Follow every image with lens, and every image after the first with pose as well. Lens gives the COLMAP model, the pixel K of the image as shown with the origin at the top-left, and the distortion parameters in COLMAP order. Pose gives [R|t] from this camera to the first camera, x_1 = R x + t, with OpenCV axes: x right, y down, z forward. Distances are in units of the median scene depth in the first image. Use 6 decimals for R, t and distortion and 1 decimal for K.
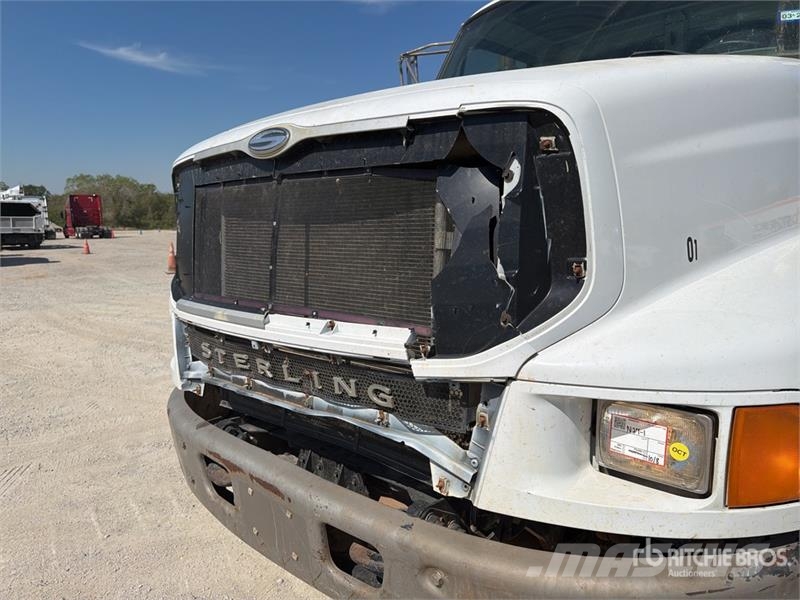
lens RADIAL K [[555.0, 0, 397.8], [0, 555.0, 297.7], [0, 0, 1]] dist [0.105872, -0.143520]
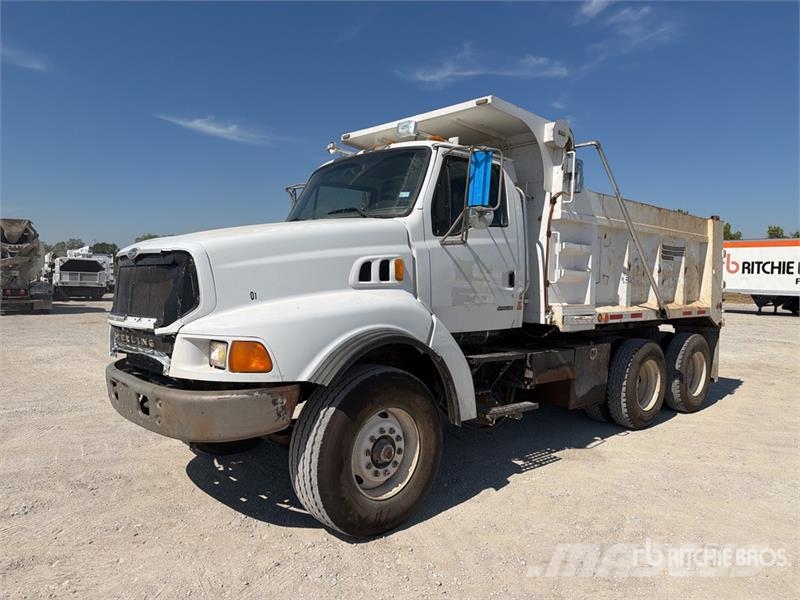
lens RADIAL K [[564.0, 0, 395.4], [0, 564.0, 302.1], [0, 0, 1]] dist [0.110751, -0.168099]
pose [[0.994523, 0.032296, -0.099408, 1.201186], [-0.042559, 0.993778, -0.102923, 0.172142], [0.095466, 0.106590, 0.989710, -1.454274]]
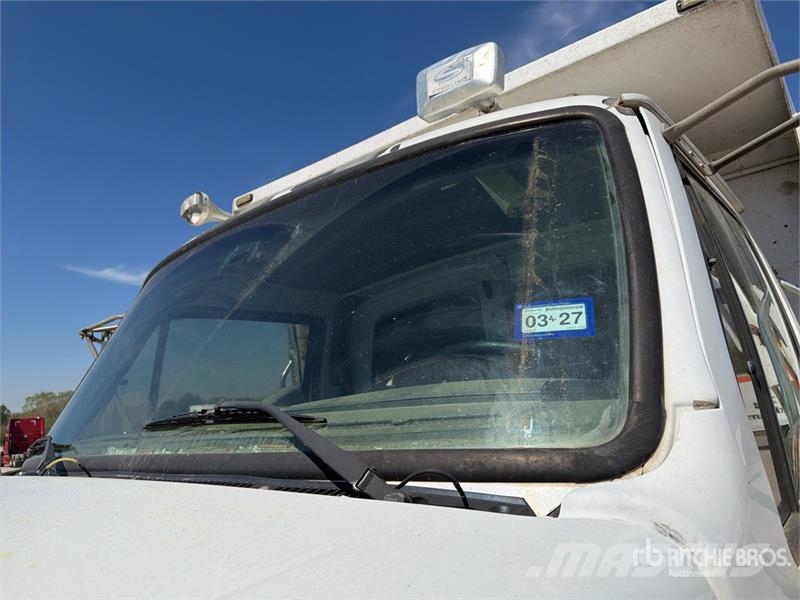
lens RADIAL K [[555.0, 0, 397.8], [0, 555.0, 297.7], [0, 0, 1]] dist [0.105872, -0.143520]
pose [[0.998009, -0.044571, 0.044628, 0.785803], [0.057018, 0.940056, -0.336219, -0.533109], [-0.026968, 0.338094, 0.940726, 0.873740]]
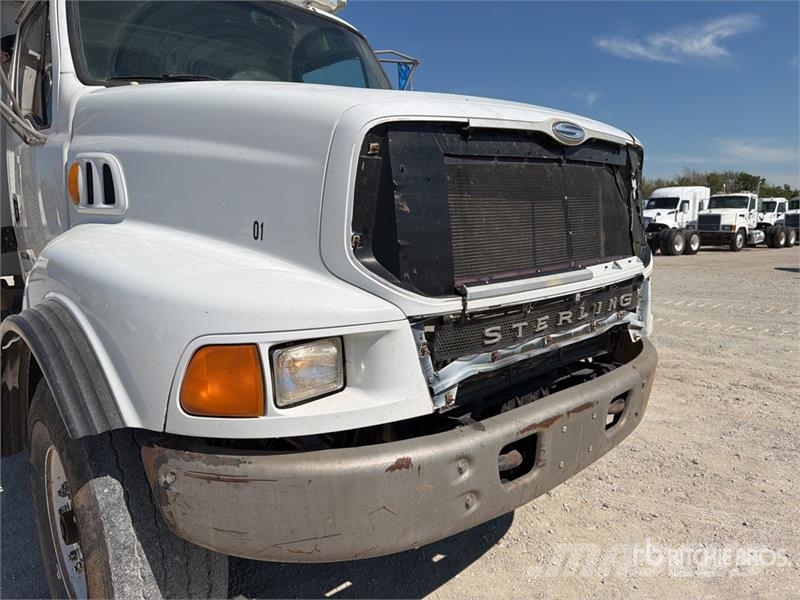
lens RADIAL K [[565.2, 0, 400.0], [0, 565.2, 300.0], [0, 0, 1]] dist [0.105227, -0.157094]
pose [[0.091802, -0.124630, 0.987947, -1.442944], [0.170461, 0.979459, 0.107720, -0.102512], [-0.981079, 0.158518, 0.111161, 1.175962]]
